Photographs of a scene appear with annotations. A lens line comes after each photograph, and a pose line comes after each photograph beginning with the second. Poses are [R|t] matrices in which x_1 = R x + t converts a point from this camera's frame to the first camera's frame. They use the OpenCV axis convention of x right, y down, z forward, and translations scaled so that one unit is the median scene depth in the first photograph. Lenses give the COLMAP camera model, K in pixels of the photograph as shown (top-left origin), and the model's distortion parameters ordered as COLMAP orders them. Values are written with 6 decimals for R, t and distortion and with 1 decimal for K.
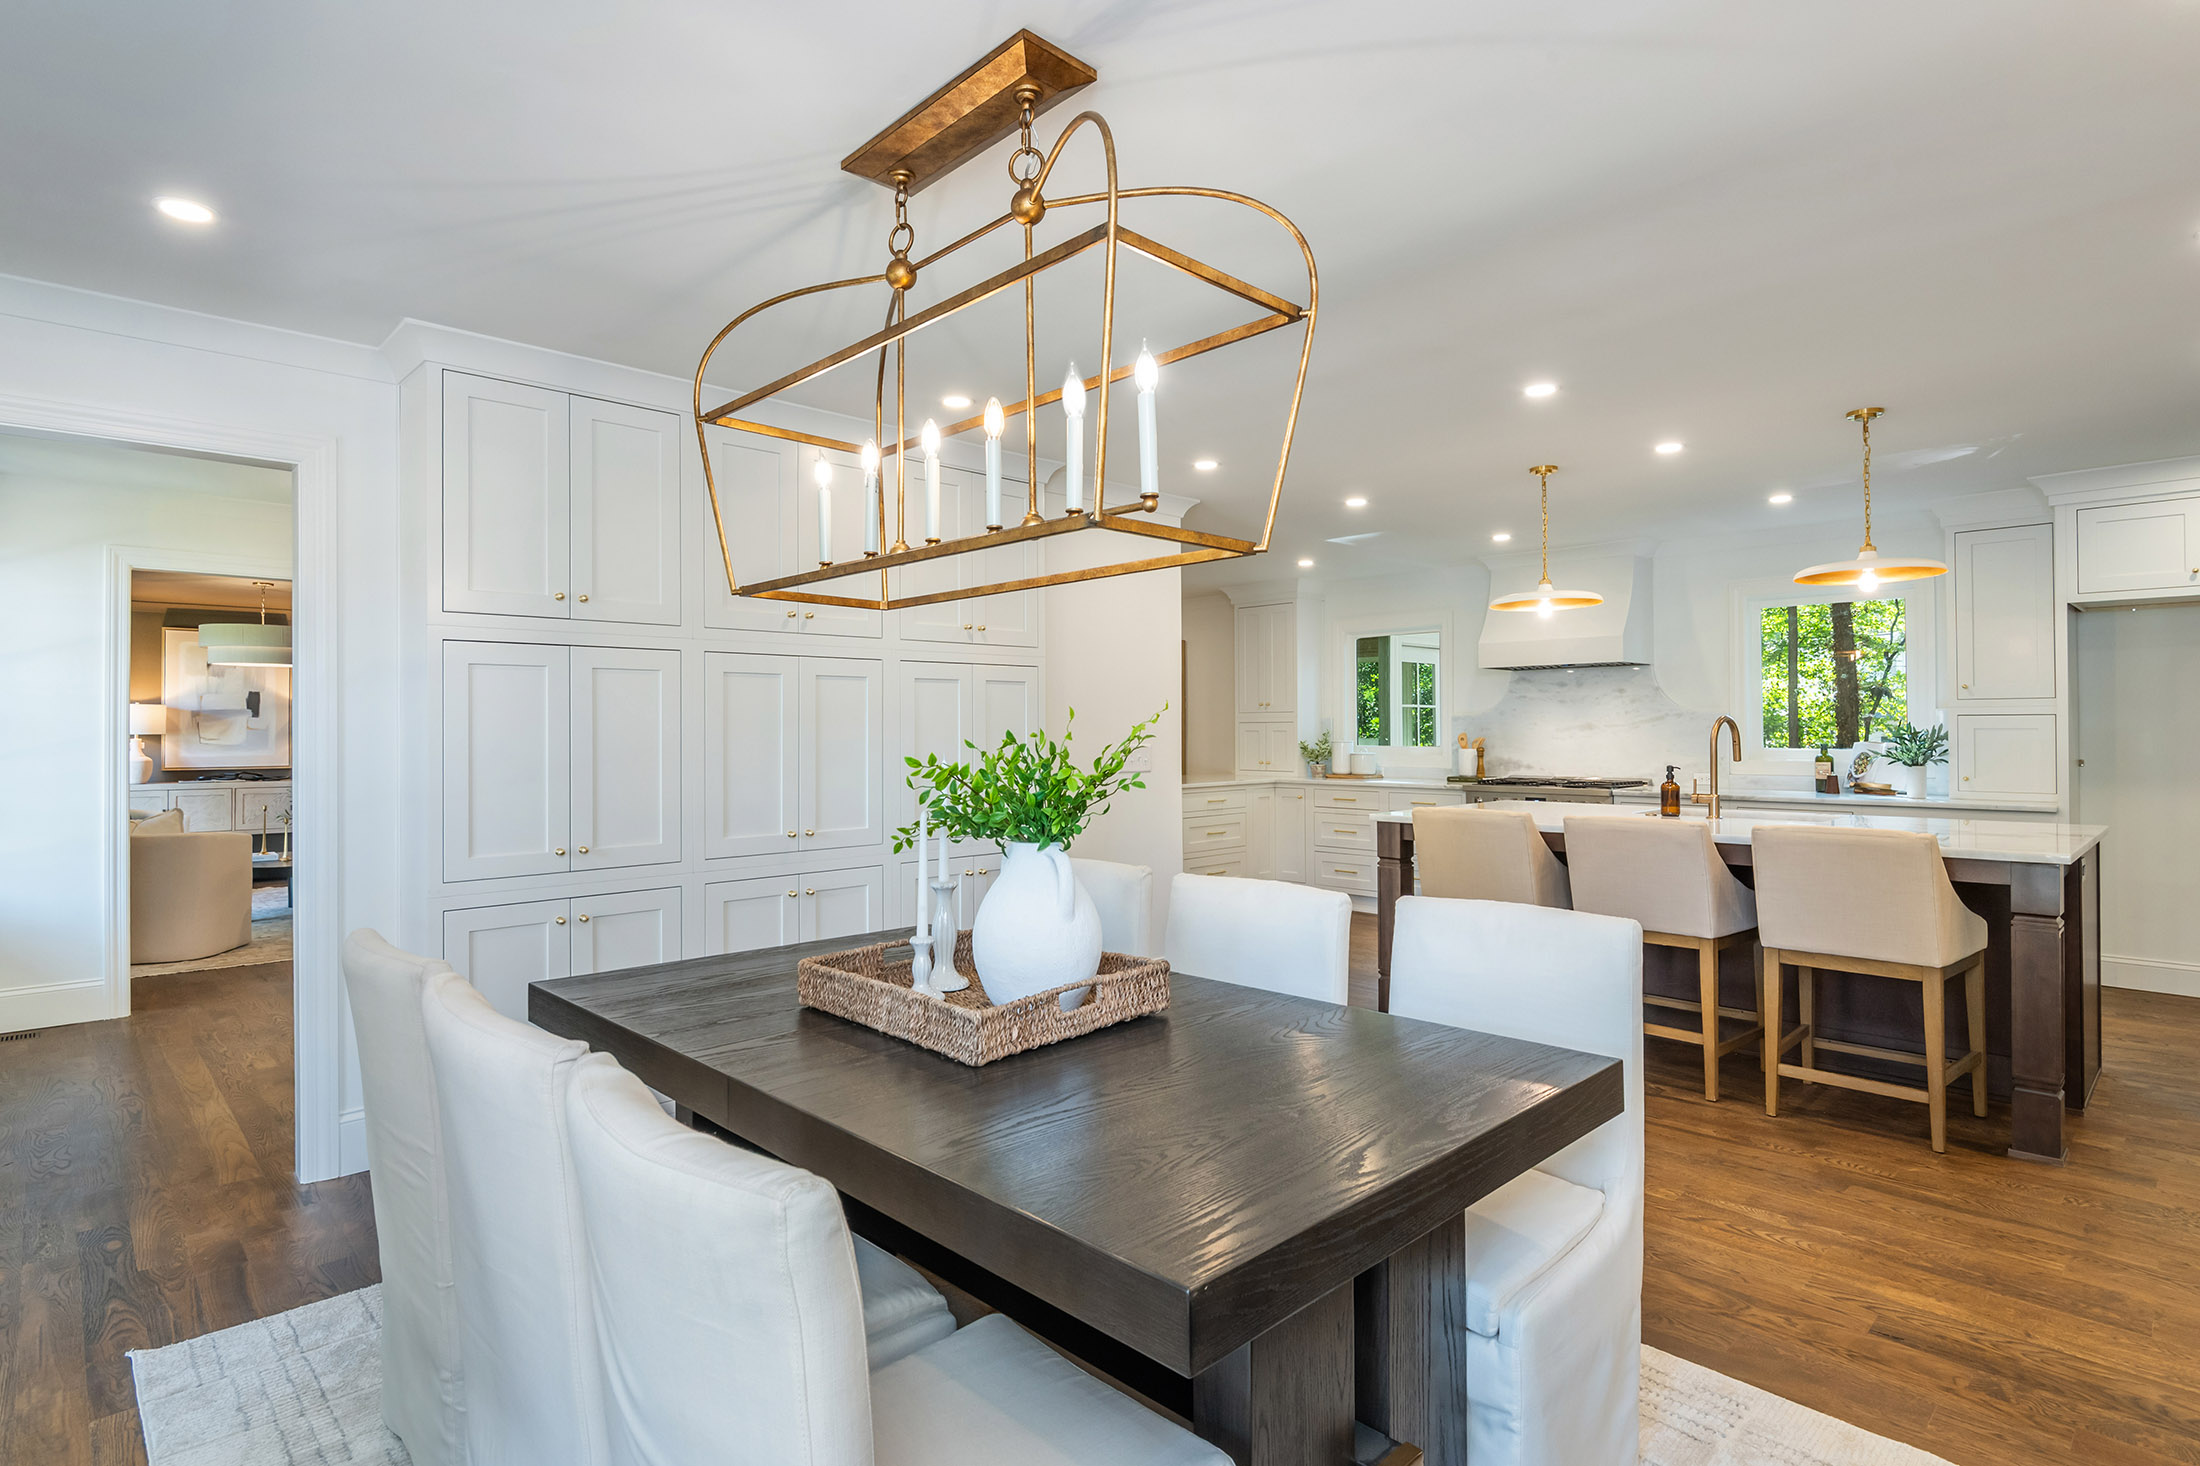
lens RADIAL K [[1107.7, 0, 1101.6], [0, 1107.7, 731.0], [0, 0, 1]] dist [-0.005111, -0.000420]
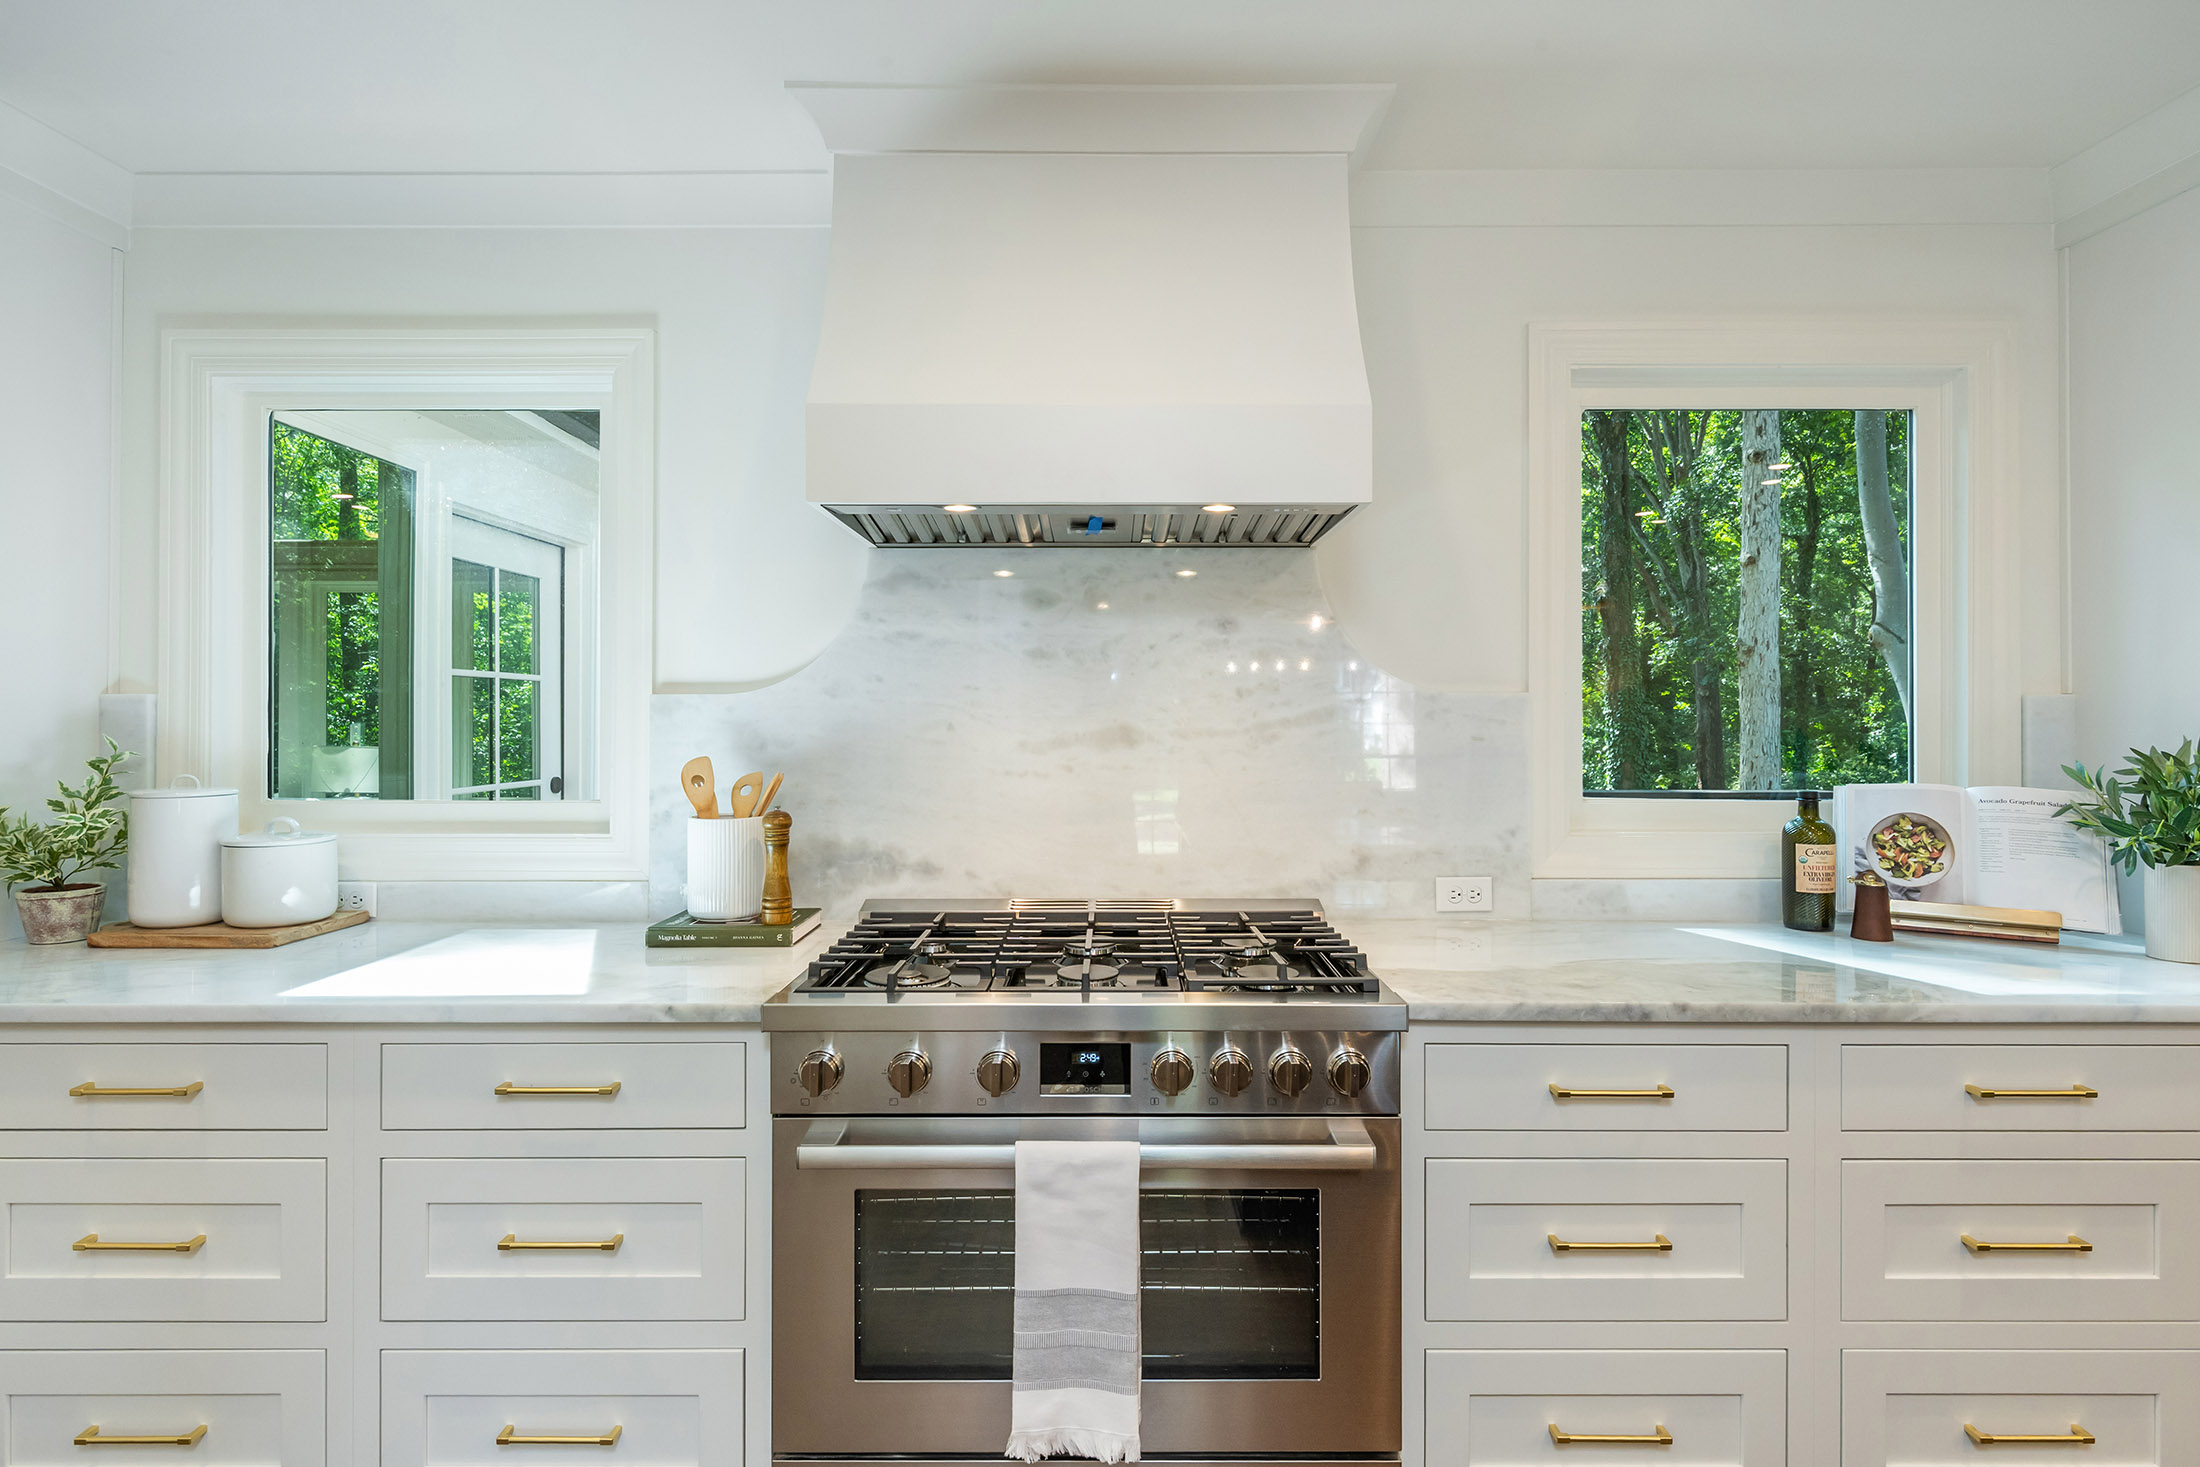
lens RADIAL K [[1062.4, 0, 1103.0], [0, 1062.4, 729.1], [0, 0, 1]] dist [0.006227, -0.003839]
pose [[0.685205, -0.001635, 0.728348, 0.183709], [-0.000700, 0.999996, 0.002903, -0.005896], [-0.728350, -0.002499, 0.685201, 0.677842]]
